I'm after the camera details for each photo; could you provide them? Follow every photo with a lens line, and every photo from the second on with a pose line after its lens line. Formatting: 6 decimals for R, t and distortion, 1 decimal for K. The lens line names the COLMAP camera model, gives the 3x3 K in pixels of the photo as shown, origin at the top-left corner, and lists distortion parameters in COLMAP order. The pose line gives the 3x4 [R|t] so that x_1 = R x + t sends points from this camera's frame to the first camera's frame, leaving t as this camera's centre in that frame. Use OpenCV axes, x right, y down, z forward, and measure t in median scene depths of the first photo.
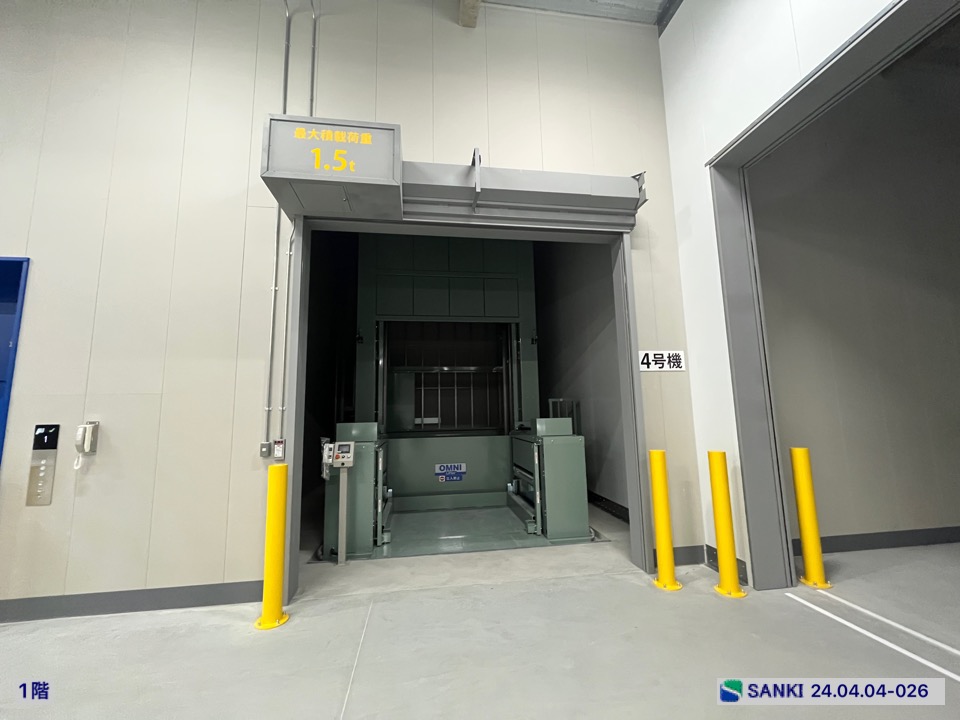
lens RADIAL K [[385.5, 0, 473.1], [0, 385.5, 361.5], [0, 0, 1]] dist [-0.001964, -0.000487]
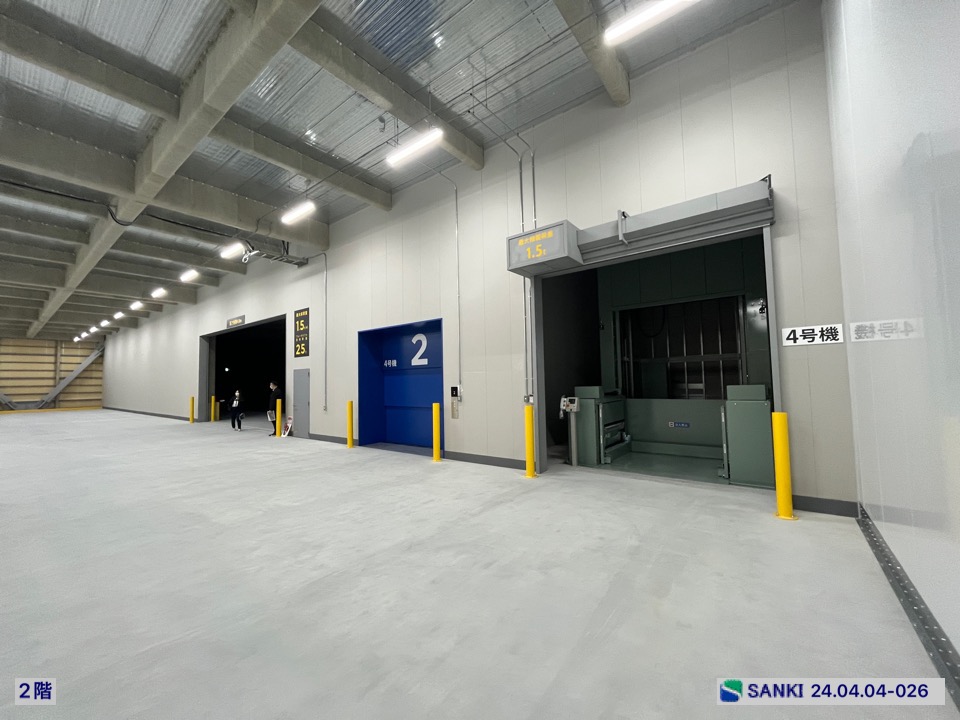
lens RADIAL K [[385.5, 0, 476.6], [0, 385.5, 361.9], [0, 0, 1]] dist [-0.001964, -0.000487]
pose [[0.693995, -0.030764, -0.719322, 0.598872], [0.098799, 0.993704, 0.052822, -0.077491], [0.713168, -0.107726, 0.692666, -0.455240]]
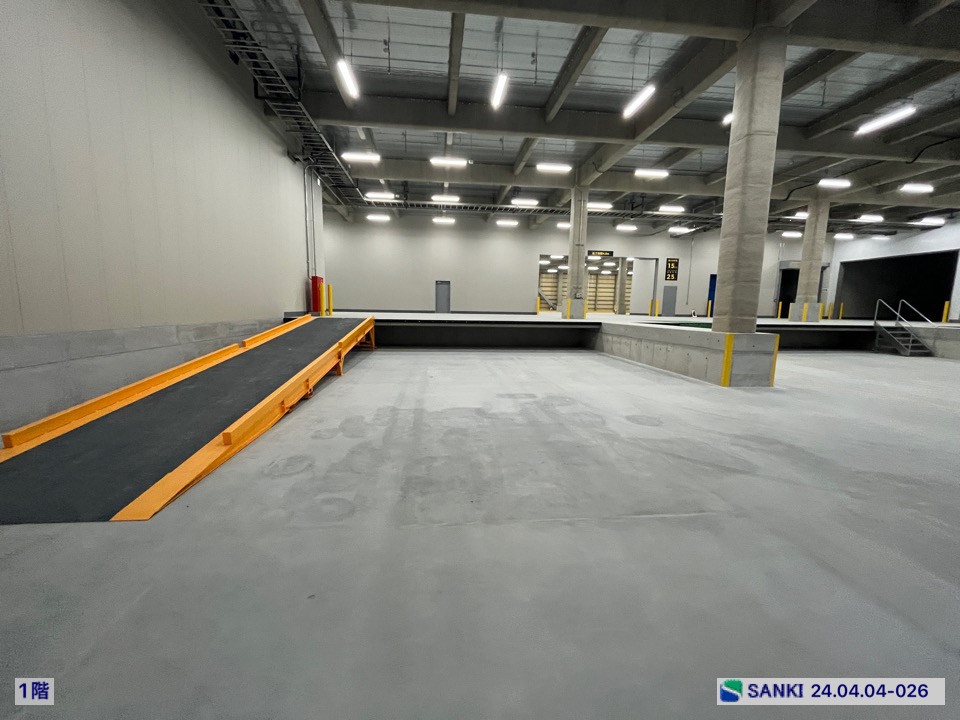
lens RADIAL K [[385.5, 0, 477.1], [0, 385.5, 360.5], [0, 0, 1]] dist [-0.001964, -0.000487]
pose [[0.998558, 0.043156, -0.031932, -5.222585], [-0.033112, 0.963286, 0.266427, -0.403174], [0.042258, -0.264986, 0.963326, -5.959865]]
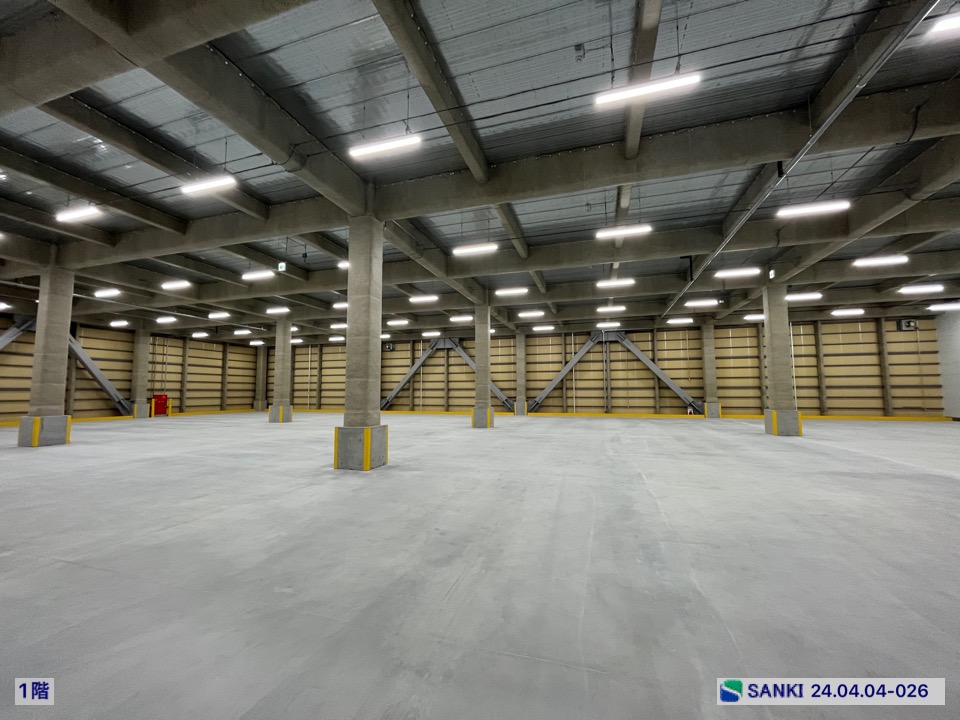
lens RADIAL K [[385.5, 0, 476.1], [0, 385.5, 361.5], [0, 0, 1]] dist [-0.001964, -0.000487]
pose [[0.900329, -0.016051, -0.434913, -3.561062], [0.042964, 0.997716, 0.052121, 0.188756], [0.433084, -0.065612, 0.898963, 0.940622]]
